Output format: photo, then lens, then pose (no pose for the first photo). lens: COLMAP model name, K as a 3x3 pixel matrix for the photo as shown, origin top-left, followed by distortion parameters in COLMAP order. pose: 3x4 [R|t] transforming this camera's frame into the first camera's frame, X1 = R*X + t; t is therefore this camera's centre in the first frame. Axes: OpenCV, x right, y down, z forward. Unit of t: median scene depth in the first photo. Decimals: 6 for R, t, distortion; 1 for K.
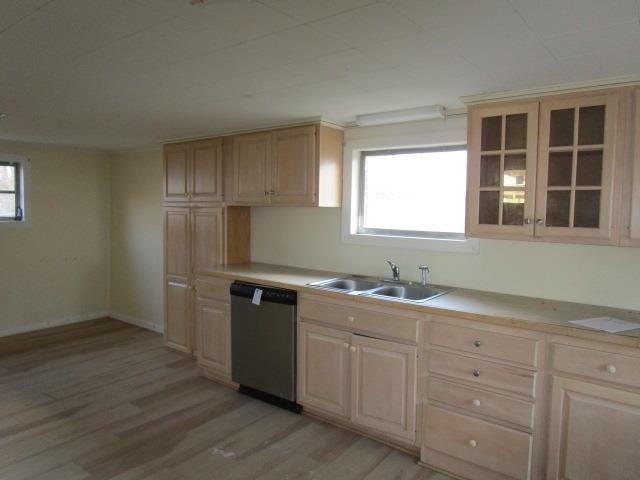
lens RADIAL K [[474.7, 0, 320.4], [0, 474.7, 236.8], [0, 0, 1]] dist [0.000741, 0.007676]
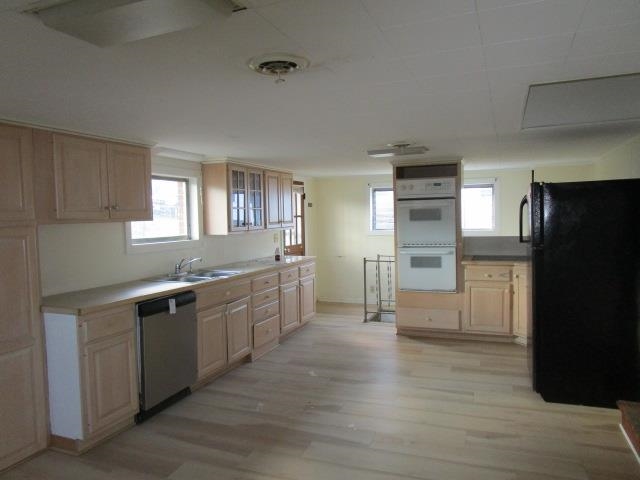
lens RADIAL K [[474.7, 0, 319.3], [0, 474.7, 241.6], [0, 0, 1]] dist [0.000741, 0.007676]
pose [[-0.288730, -0.059645, 0.955551, -1.015850], [0.077548, 0.993321, 0.085435, -0.068156], [-0.954265, 0.098768, -0.282176, 0.798705]]
